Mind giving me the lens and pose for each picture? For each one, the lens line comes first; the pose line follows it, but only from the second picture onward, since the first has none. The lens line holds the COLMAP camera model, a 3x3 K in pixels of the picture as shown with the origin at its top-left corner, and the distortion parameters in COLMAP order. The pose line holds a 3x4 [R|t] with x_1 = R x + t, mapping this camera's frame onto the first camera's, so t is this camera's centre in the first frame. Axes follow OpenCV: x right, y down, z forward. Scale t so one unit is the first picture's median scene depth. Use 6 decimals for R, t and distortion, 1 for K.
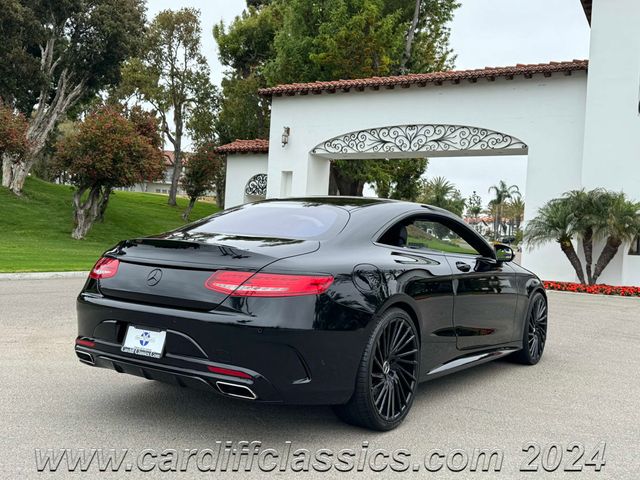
lens RADIAL K [[661.7, 0, 316.9], [0, 661.7, 236.5], [0, 0, 1]] dist [0.058425, 0.000000]
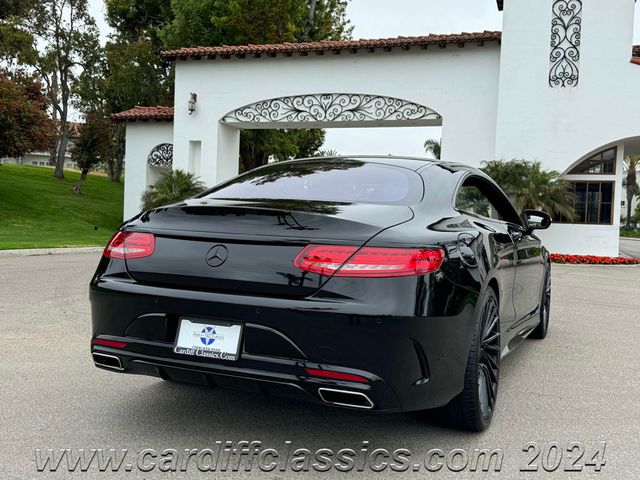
lens RADIAL K [[661.7, 0, 317.1], [0, 661.7, 237.7], [0, 0, 1]] dist [0.058425, 0.000000]
pose [[0.985695, -0.019297, 0.167430, -0.048390], [0.012290, 0.999009, 0.042787, 0.001741], [-0.168090, -0.040117, 0.984955, 0.042341]]
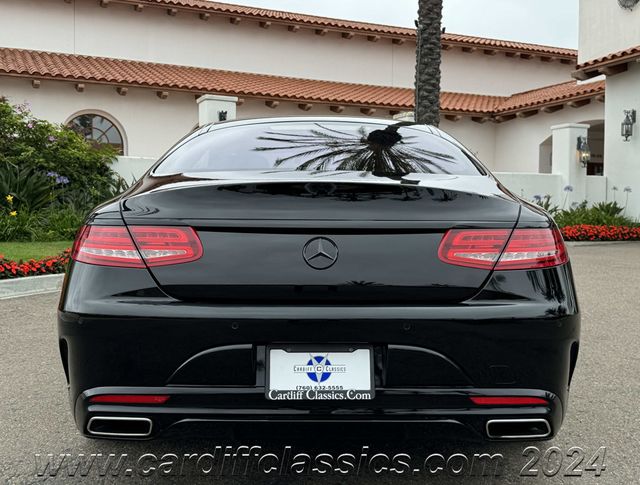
lens RADIAL K [[806.5, 0, 325.3], [0, 806.5, 227.2], [0, 0, 1]] dist [-0.000319, 0.000000]
pose [[0.829334, -0.071071, 0.554214, -0.112203], [0.038212, 0.996770, 0.070642, -0.000894], [-0.557444, -0.037408, 0.829371, 0.086501]]
